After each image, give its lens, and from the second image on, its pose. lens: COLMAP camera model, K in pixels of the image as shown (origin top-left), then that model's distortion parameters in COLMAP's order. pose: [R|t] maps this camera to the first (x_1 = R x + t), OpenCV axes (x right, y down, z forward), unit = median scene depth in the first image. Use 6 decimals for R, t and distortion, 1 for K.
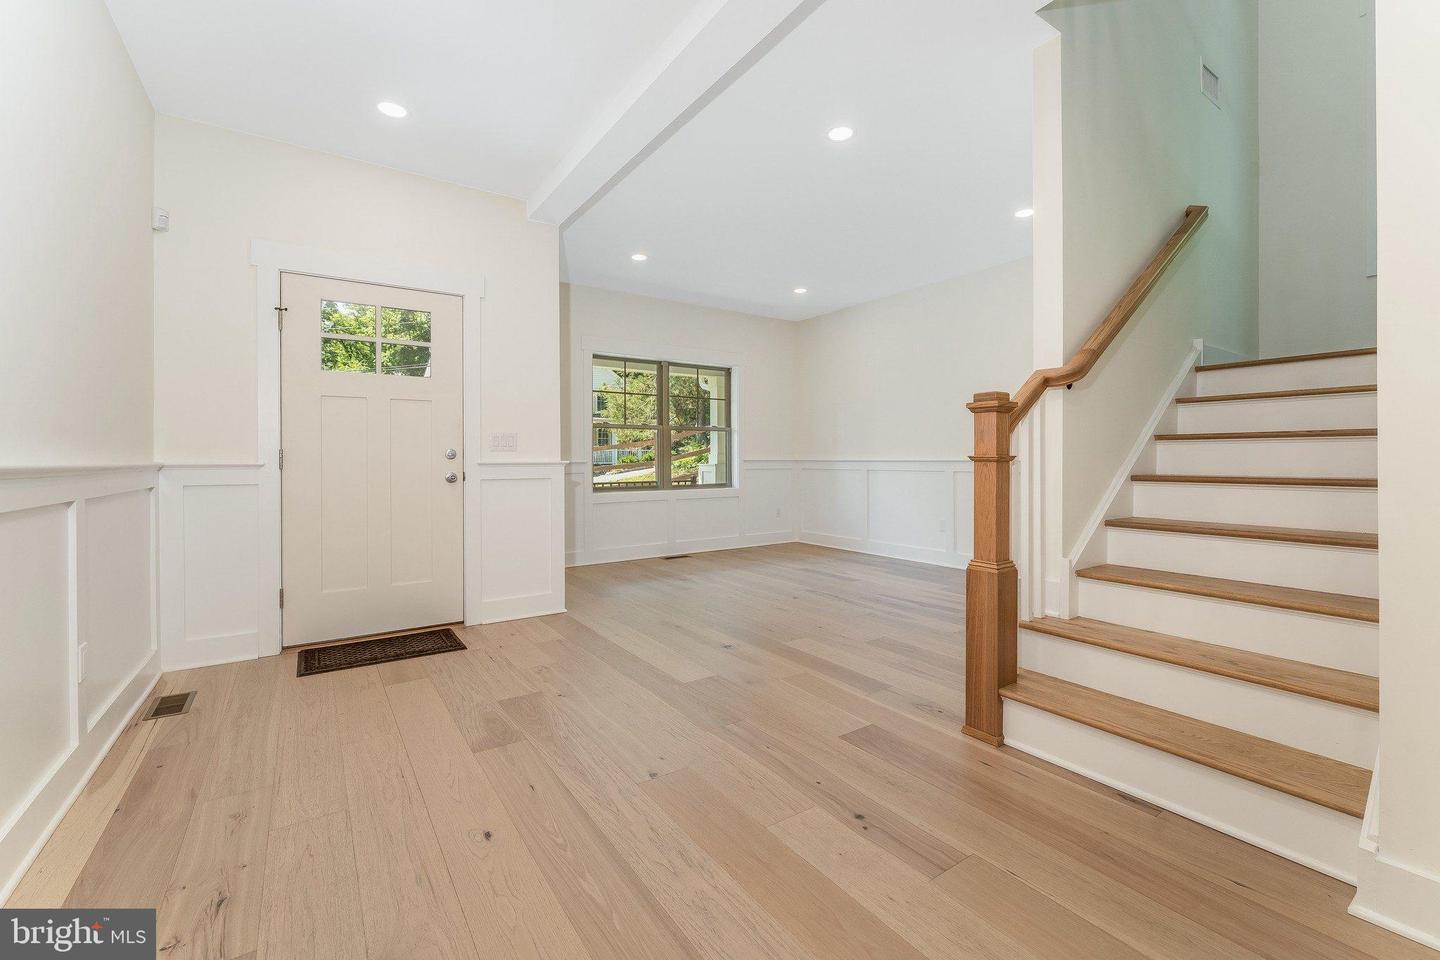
lens RADIAL K [[605.3, 0, 726.5], [0, 605.3, 461.7], [0, 0, 1]] dist [-0.000037, -0.000009]
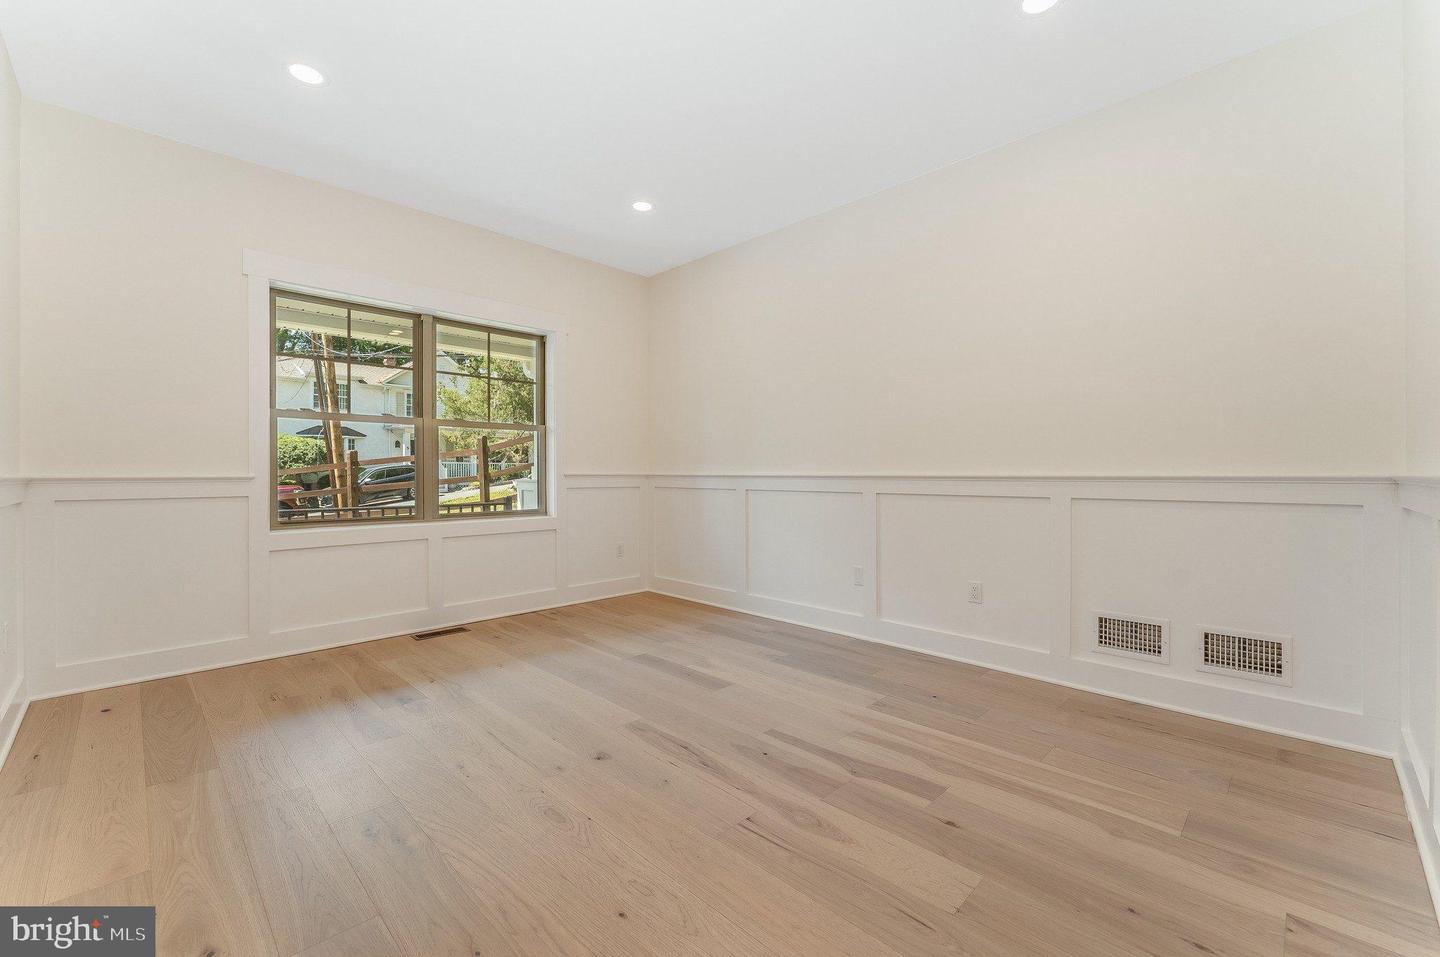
lens RADIAL K [[588.0, 0, 711.5], [0, 588.0, 483.3], [0, 0, 1]] dist [0.000713, -0.000026]
pose [[0.986316, 0.001399, 0.164859, 0.088060], [-0.002472, 0.999977, 0.006300, 0.002550], [-0.164846, -0.006622, 0.986297, 0.365448]]
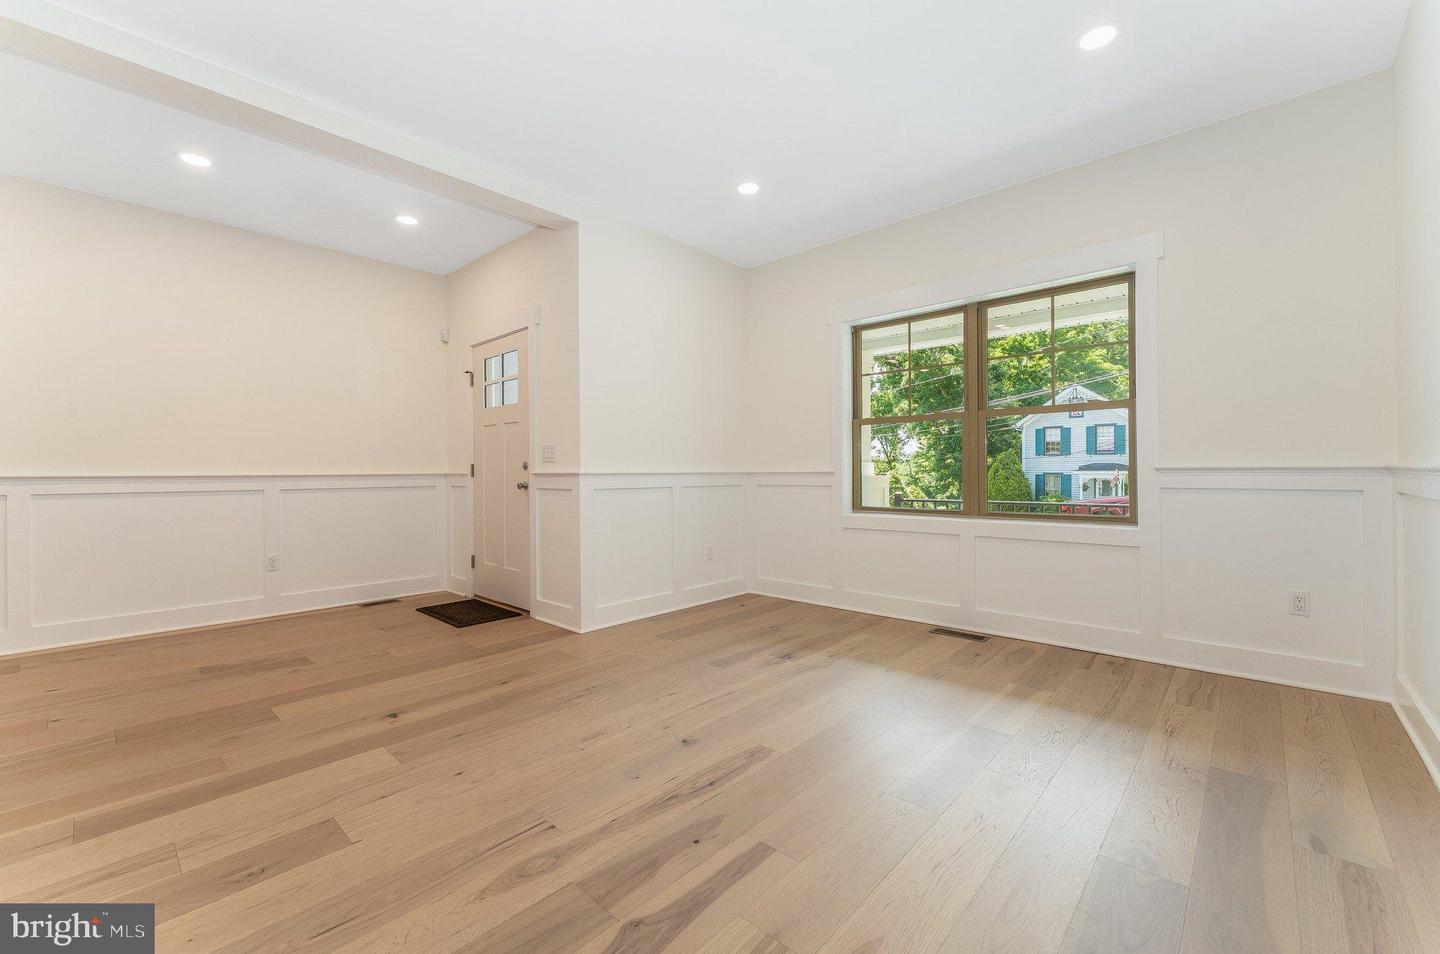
lens RADIAL K [[583.5, 0, 720.0], [0, 583.5, 477.0], [0, 0, 1]] dist [0.000046, -0.004546]
pose [[0.216234, 0.009919, -0.976291, 0.413931], [0.000775, 0.999946, 0.010331, -0.000878], [0.976341, -0.002990, 0.216214, 0.641105]]
